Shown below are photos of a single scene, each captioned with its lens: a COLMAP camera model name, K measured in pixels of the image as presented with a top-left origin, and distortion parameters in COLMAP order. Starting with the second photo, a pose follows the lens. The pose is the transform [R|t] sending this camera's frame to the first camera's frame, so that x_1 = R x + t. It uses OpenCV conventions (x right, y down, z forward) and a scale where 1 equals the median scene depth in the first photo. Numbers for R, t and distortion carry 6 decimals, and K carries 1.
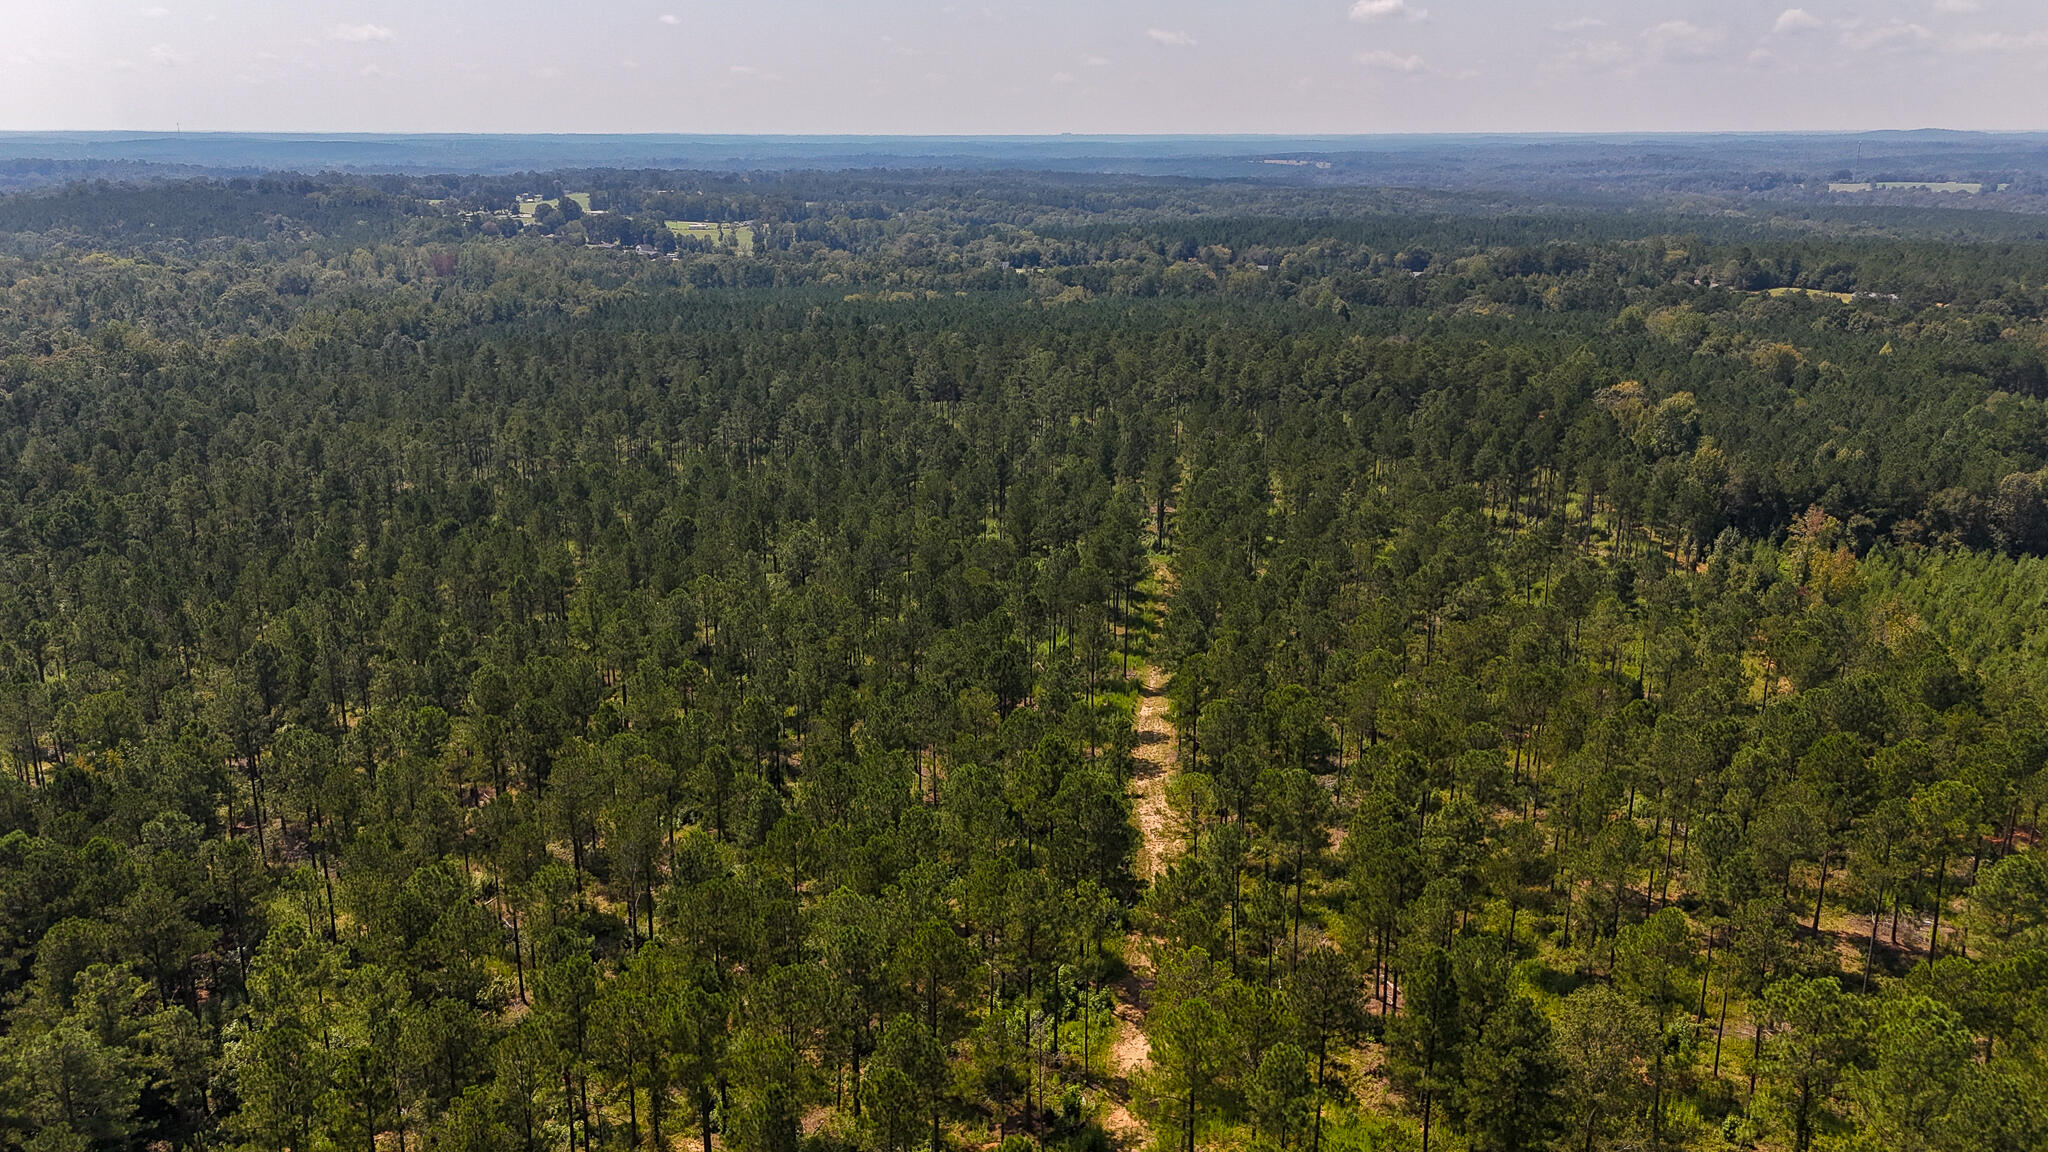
lens RADIAL K [[1469.4, 0, 1027.0], [0, 1469.4, 584.6], [0, 0, 1]] dist [0.031357, -0.033230]
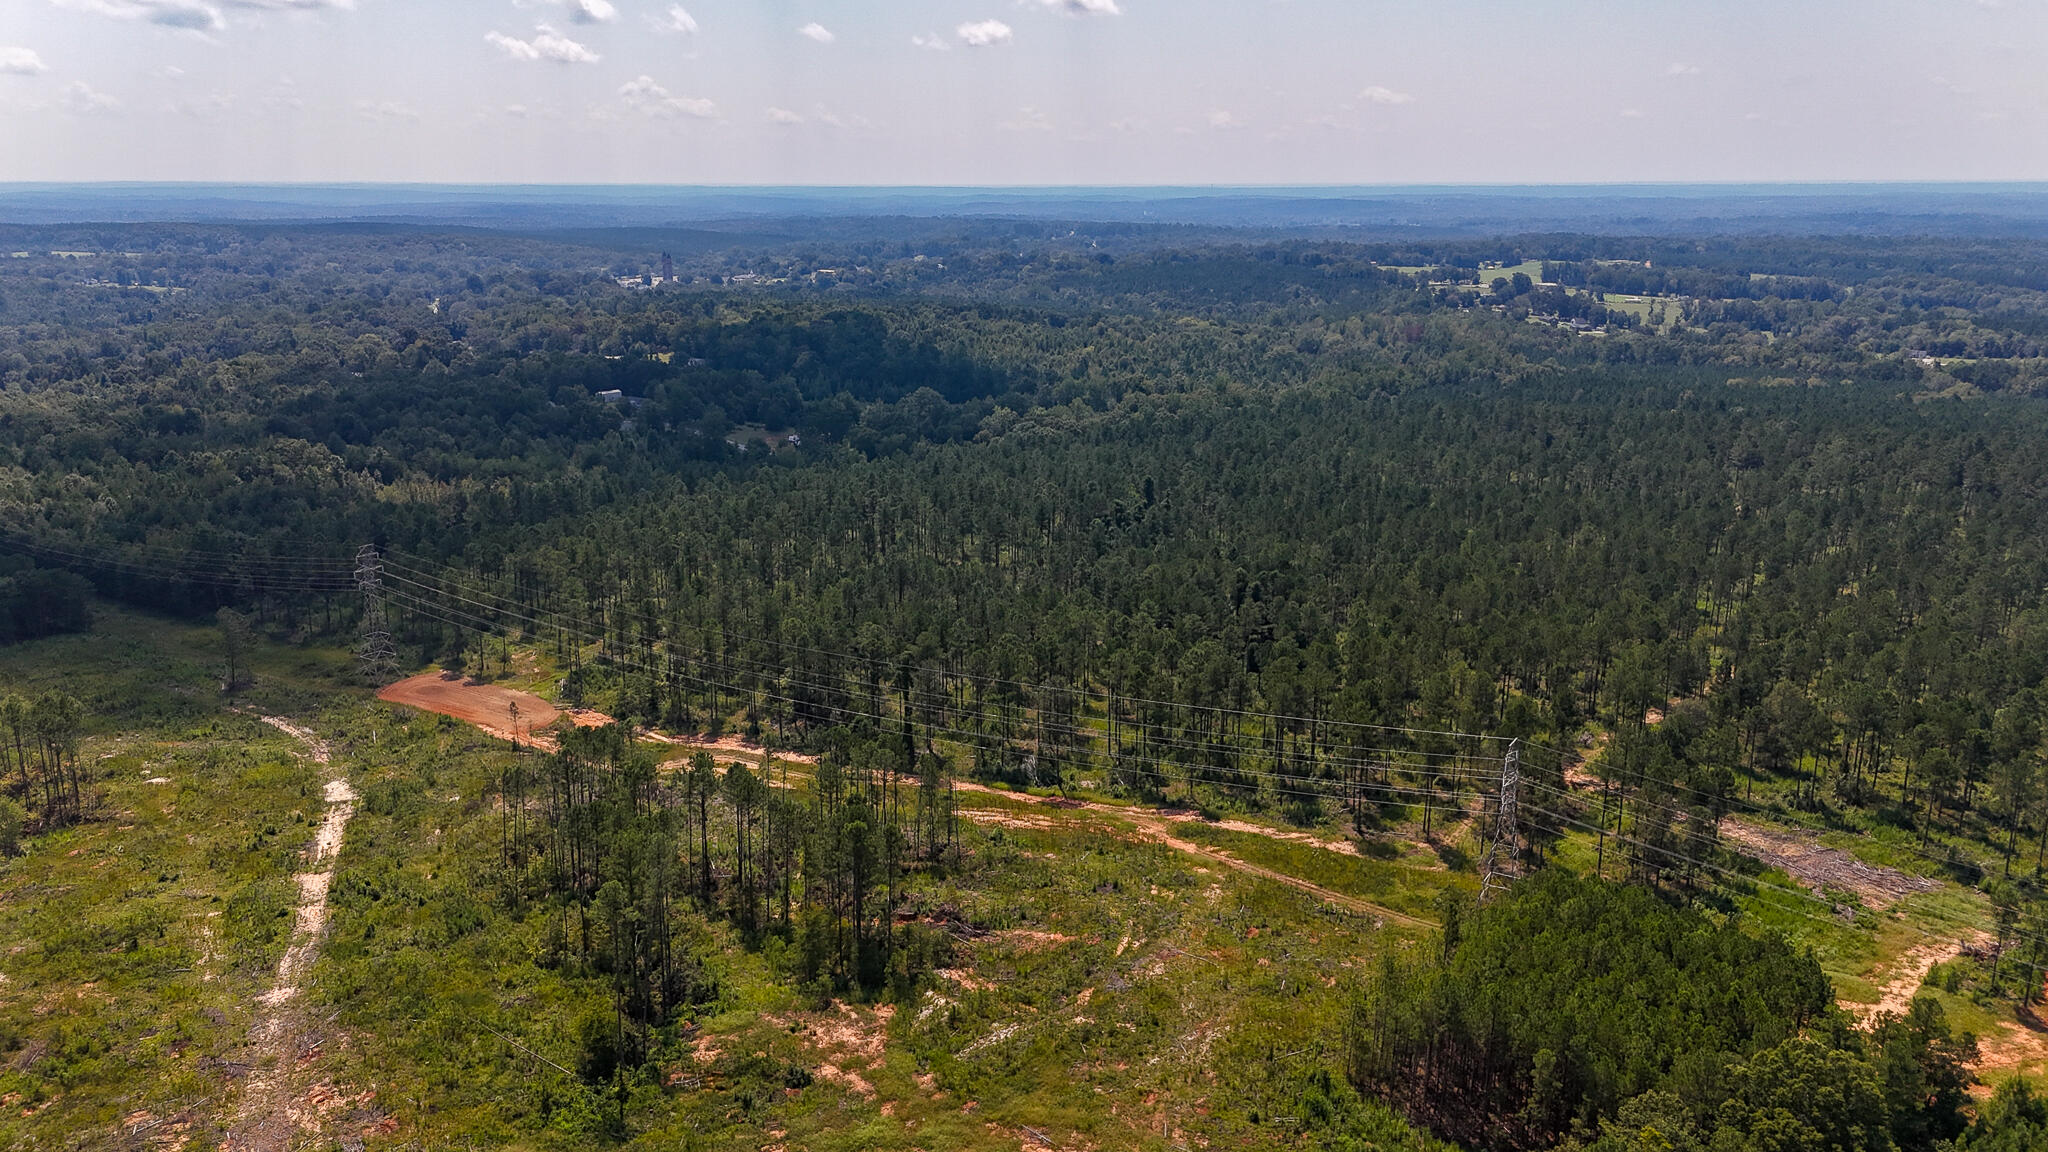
lens RADIAL K [[1469.4, 0, 1034.7], [0, 1469.4, 584.5], [0, 0, 1]] dist [0.031357, -0.033230]
pose [[0.819572, 0.141249, -0.555293, 0.094955], [-0.156645, 0.987453, 0.019980, 0.032333], [0.551148, 0.070608, 0.831415, -0.281291]]
